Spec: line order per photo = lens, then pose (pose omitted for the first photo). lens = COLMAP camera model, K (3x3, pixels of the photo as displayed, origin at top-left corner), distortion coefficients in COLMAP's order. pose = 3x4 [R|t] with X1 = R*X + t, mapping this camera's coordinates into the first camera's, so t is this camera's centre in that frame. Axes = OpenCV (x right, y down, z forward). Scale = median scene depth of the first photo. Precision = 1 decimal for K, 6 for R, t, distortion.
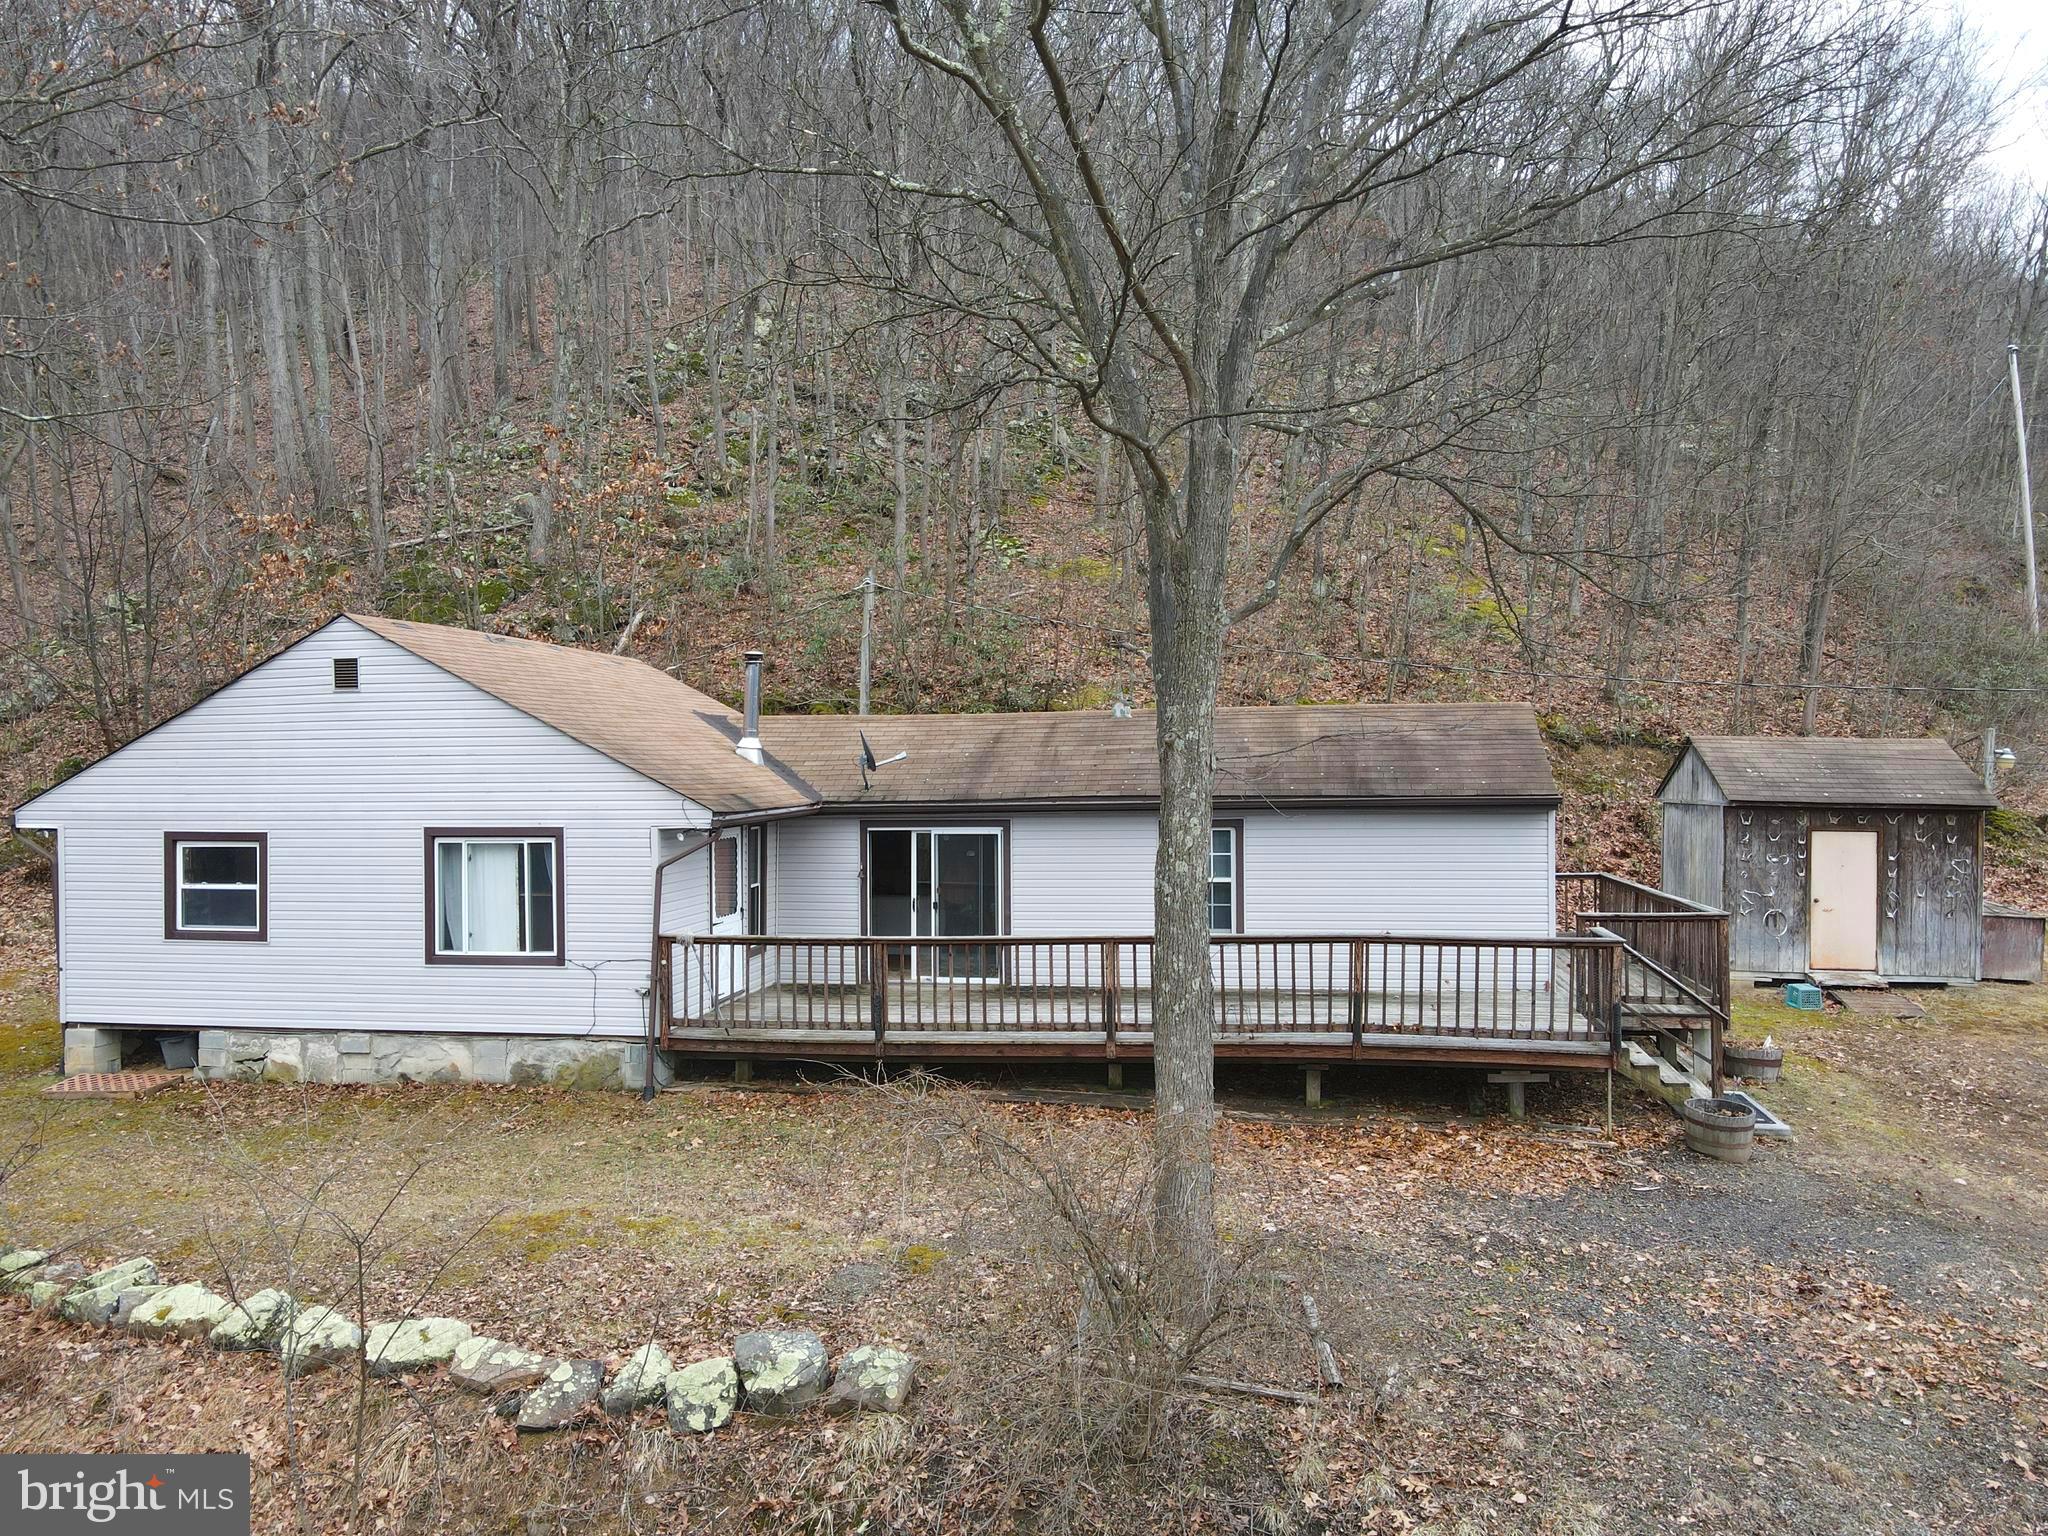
lens RADIAL K [[1506.1, 0, 1018.1], [0, 1506.1, 775.1], [0, 0, 1]] dist [0.015600, 0.006836]
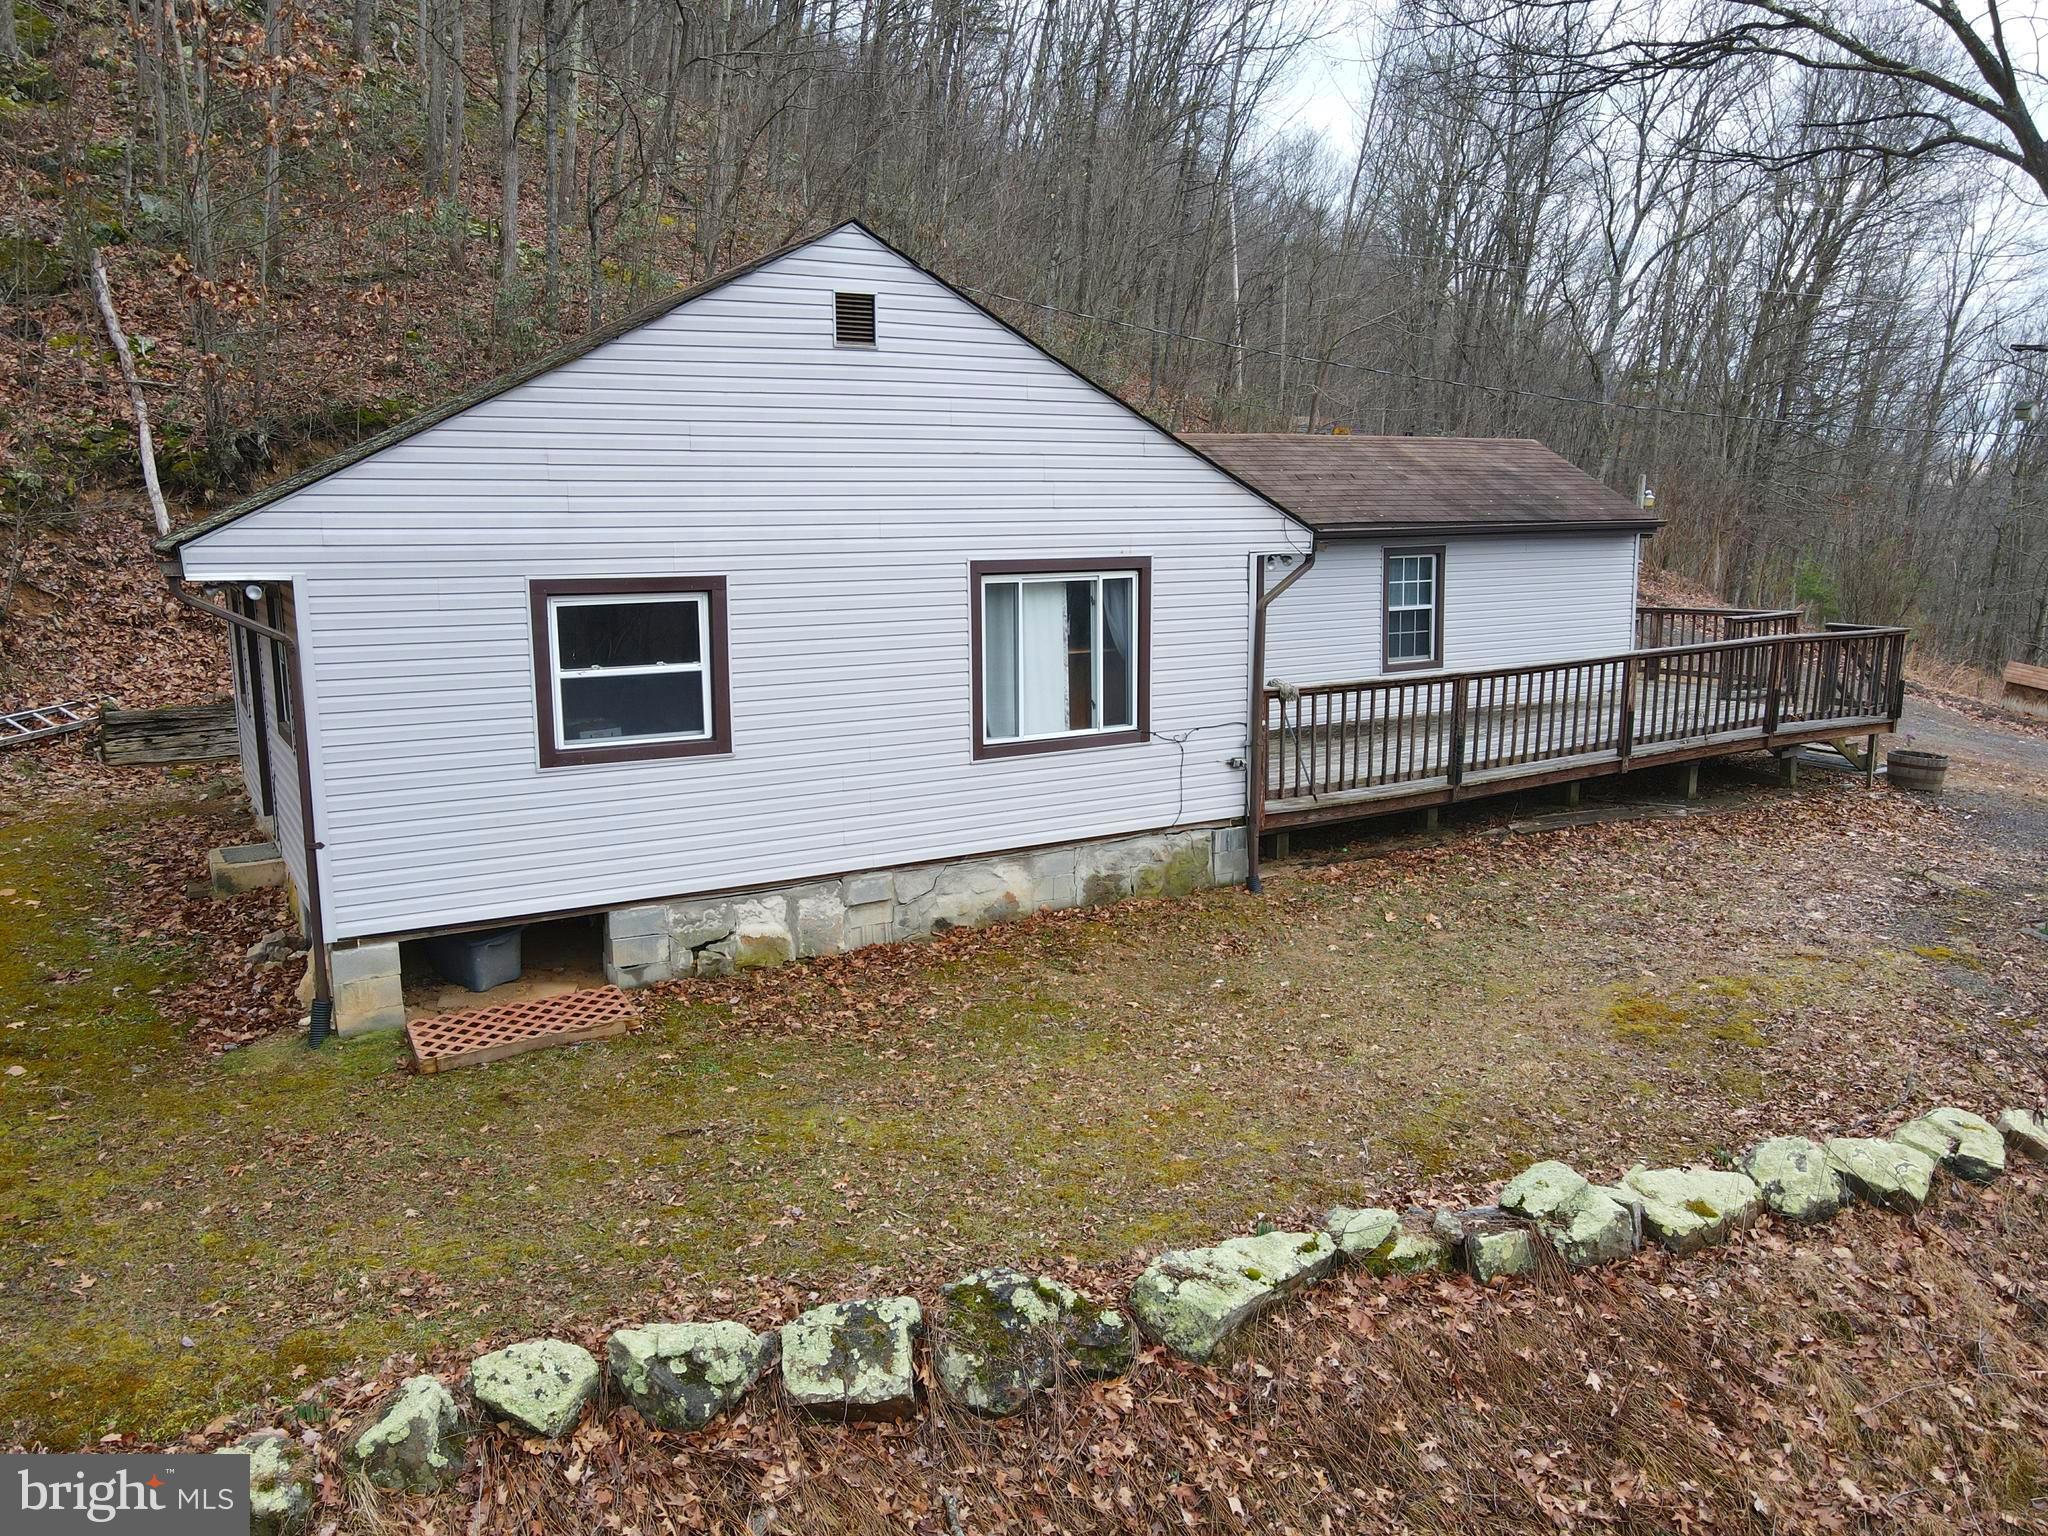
lens RADIAL K [[1513.7, 0, 1024.0], [0, 1513.7, 768.0], [0, 0, 1]] dist [0.006970, 0.006106]
pose [[0.749432, -0.106792, 0.653412, -0.825712], [0.010602, 0.988715, 0.149433, 0.024832], [-0.661996, -0.105063, 0.742107, 0.463683]]
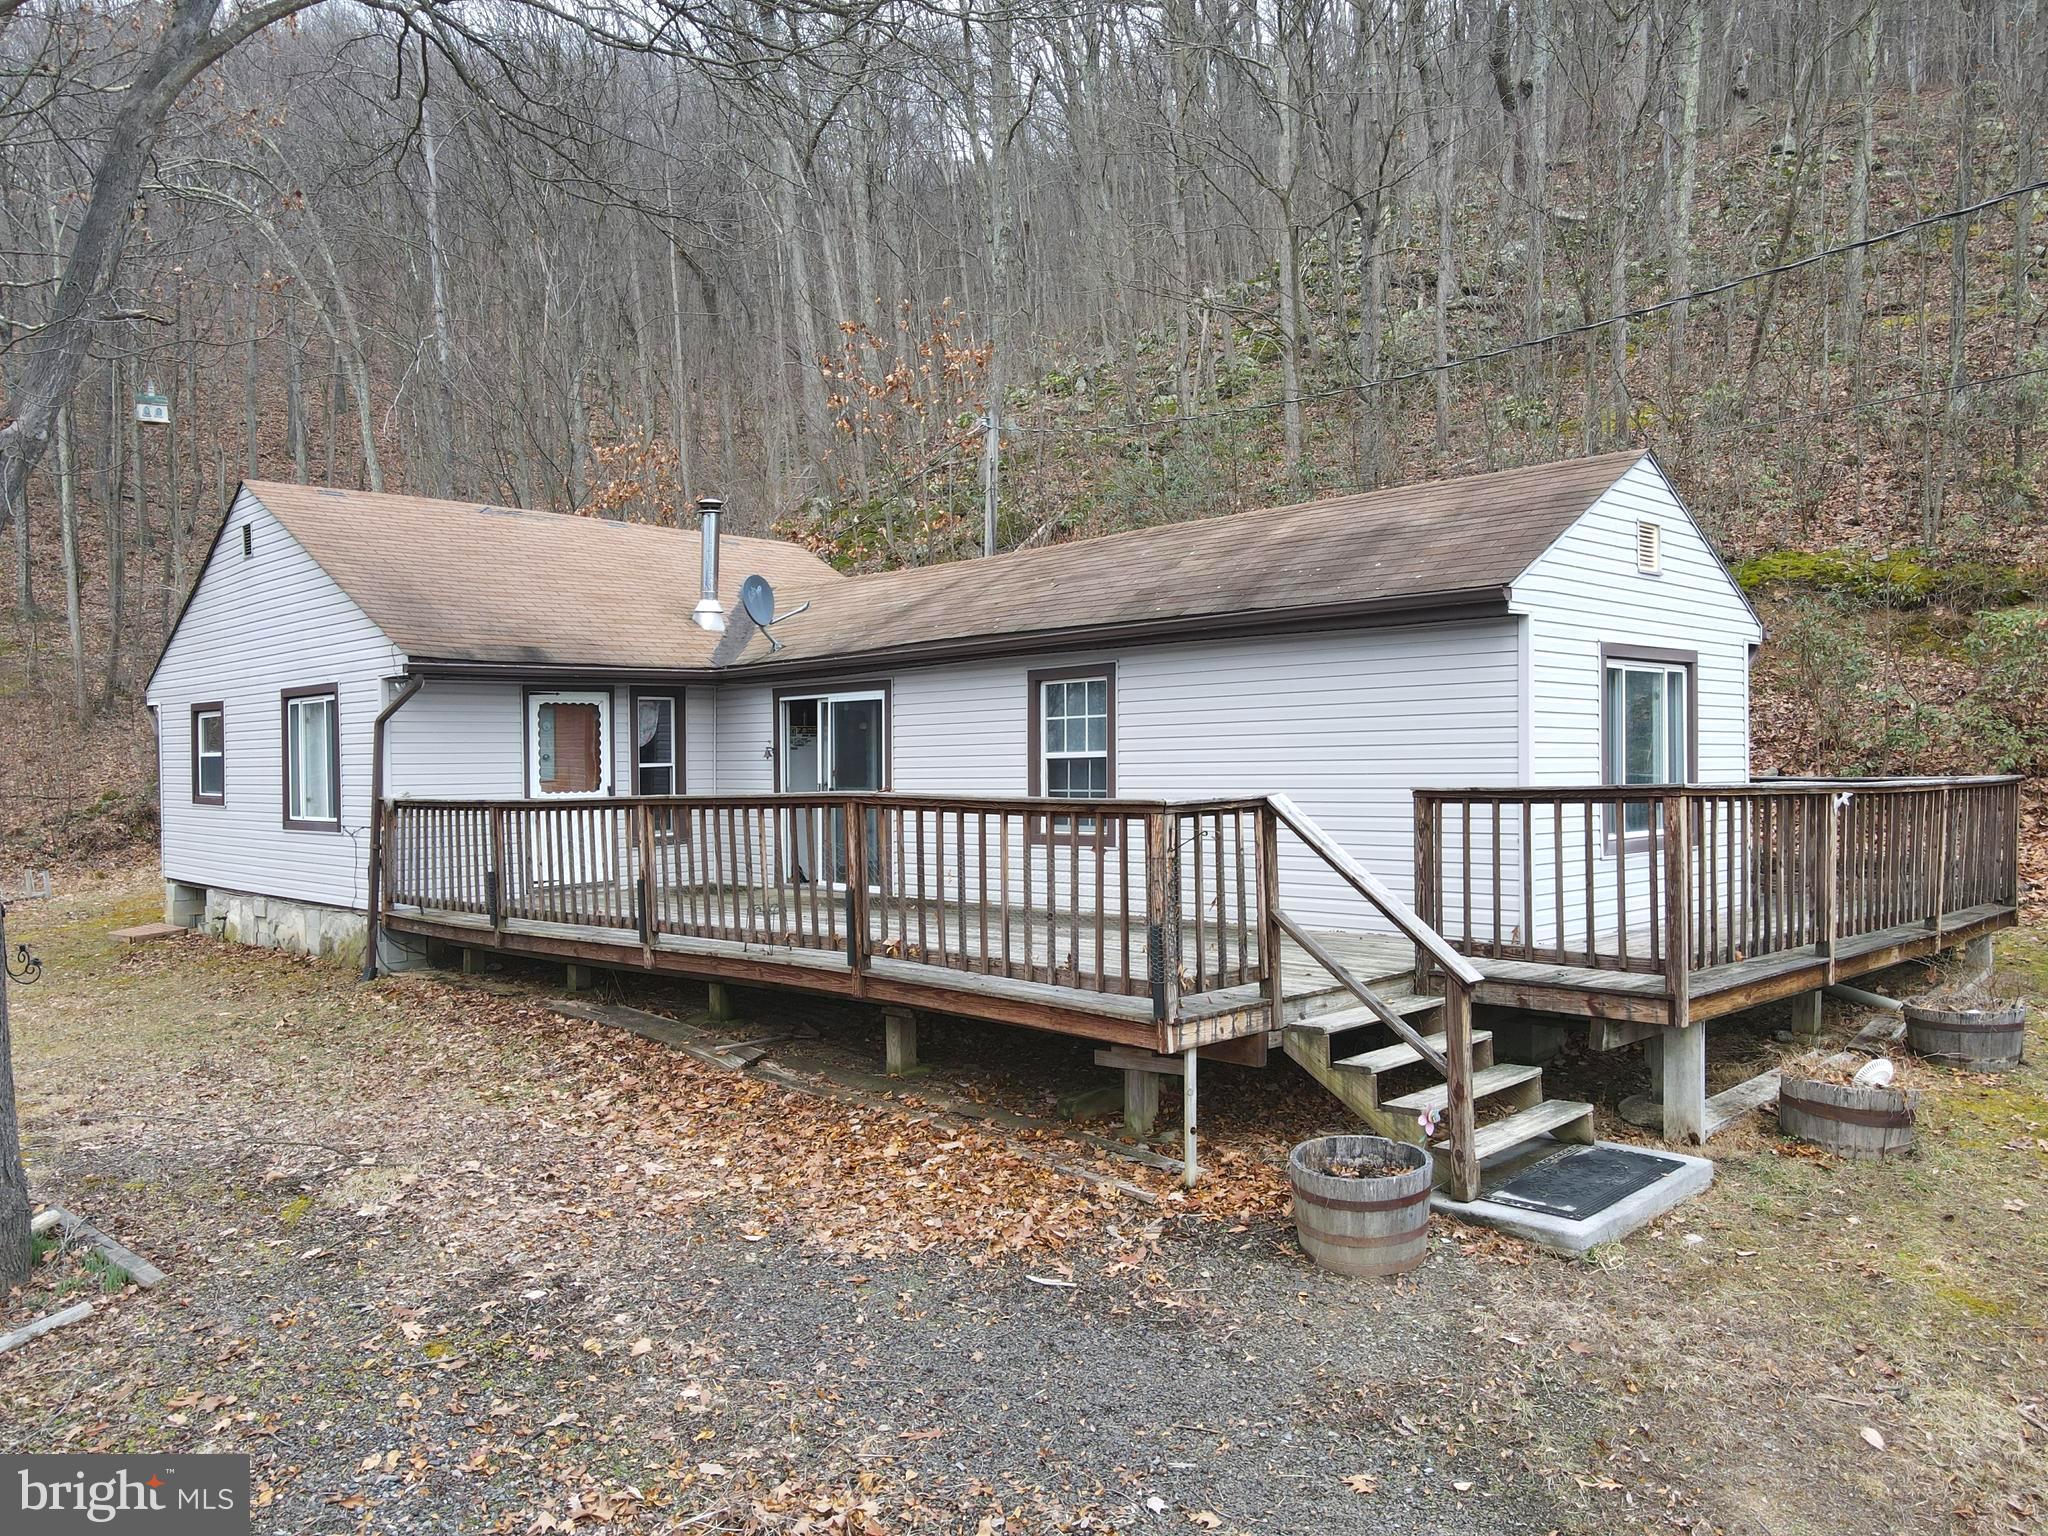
lens RADIAL K [[1513.7, 0, 1024.0], [0, 1513.7, 768.0], [0, 0, 1]] dist [0.006970, 0.006106]
pose [[0.816865, 0.001208, -0.576828, 0.562807], [0.002836, 0.999977, 0.006111, 0.080348], [0.576822, -0.006628, 0.816843, 0.470675]]
